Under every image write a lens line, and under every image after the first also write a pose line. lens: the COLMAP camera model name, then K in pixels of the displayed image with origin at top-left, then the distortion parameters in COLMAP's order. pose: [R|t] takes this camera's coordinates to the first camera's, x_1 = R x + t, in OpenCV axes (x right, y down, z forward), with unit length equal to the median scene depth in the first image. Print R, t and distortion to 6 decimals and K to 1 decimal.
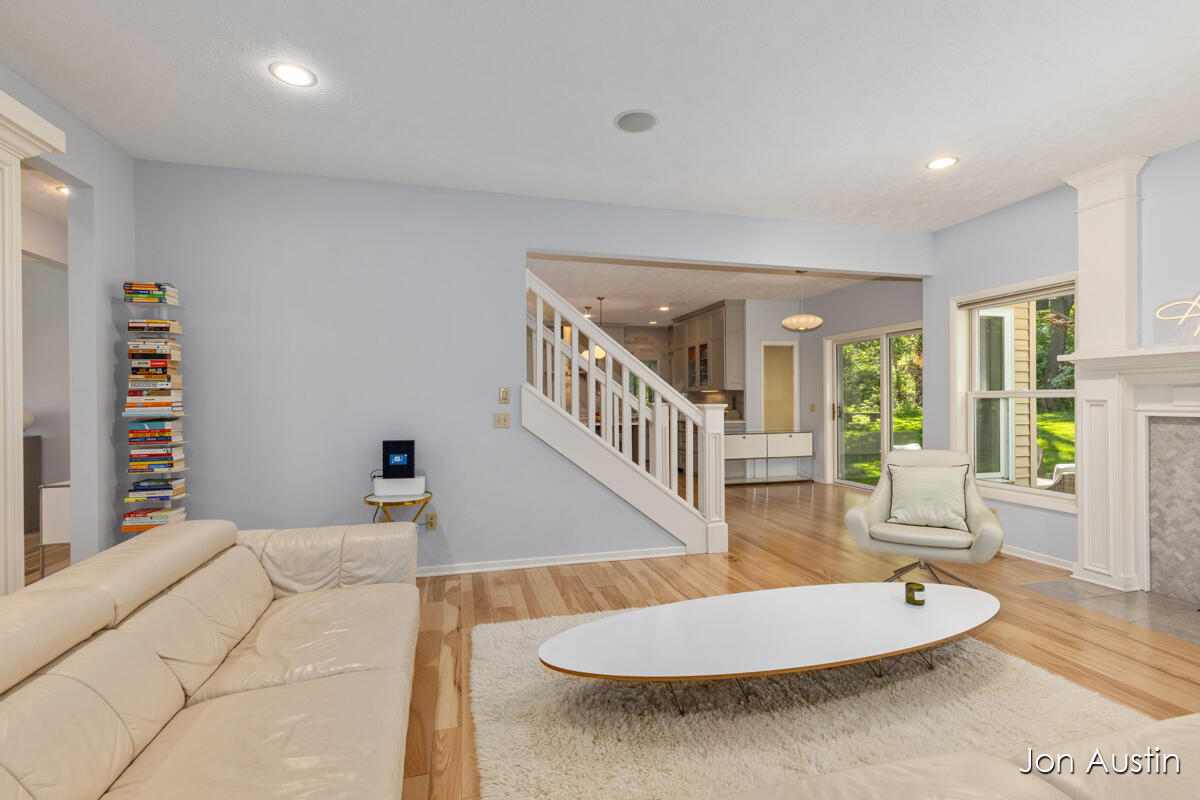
lens RADIAL K [[540.0, 0, 601.9], [0, 540.0, 384.0], [0, 0, 1]] dist [0.003176, 0.000134]
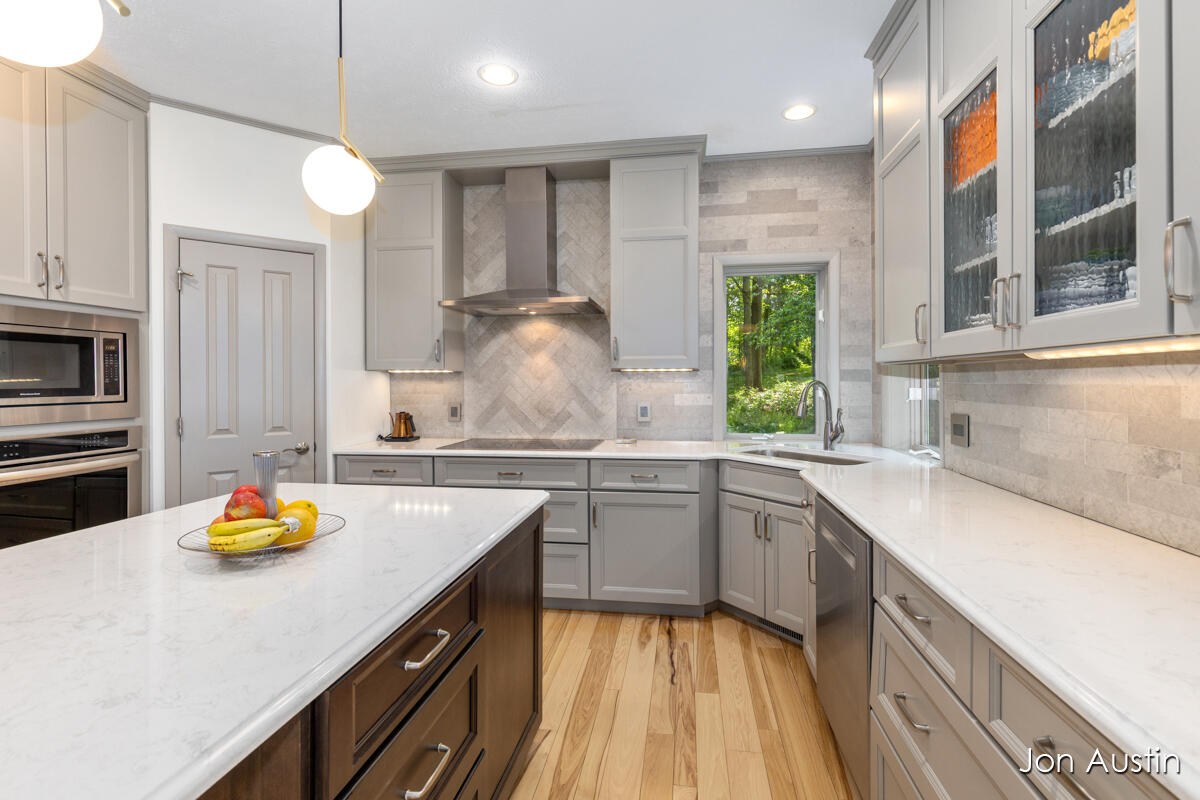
lens RADIAL K [[540.0, 0, 601.9], [0, 540.0, 384.0], [0, 0, 1]] dist [0.003176, 0.000134]
pose [[0.916722, 0.004805, -0.399498, 0.146826], [0.009736, 0.999362, 0.034362, 0.017605], [0.399408, -0.035389, 0.916090, 0.911360]]
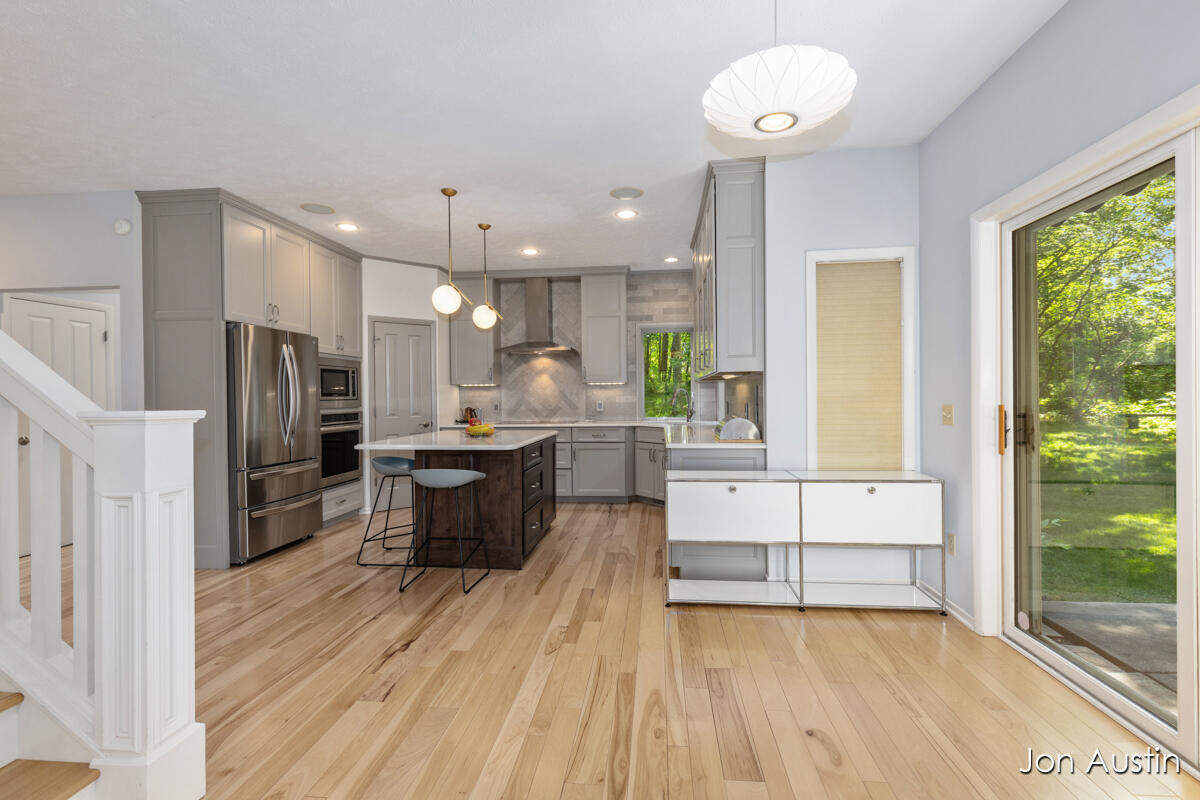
lens RADIAL K [[542.5, 0, 605.1], [0, 542.5, 396.2], [0, 0, 1]] dist [0.001477, 0.000029]
pose [[0.936574, -0.003138, -0.350456, 0.297264], [0.014879, 0.999414, 0.030815, 0.015510], [0.350154, -0.034075, 0.936072, 0.562004]]
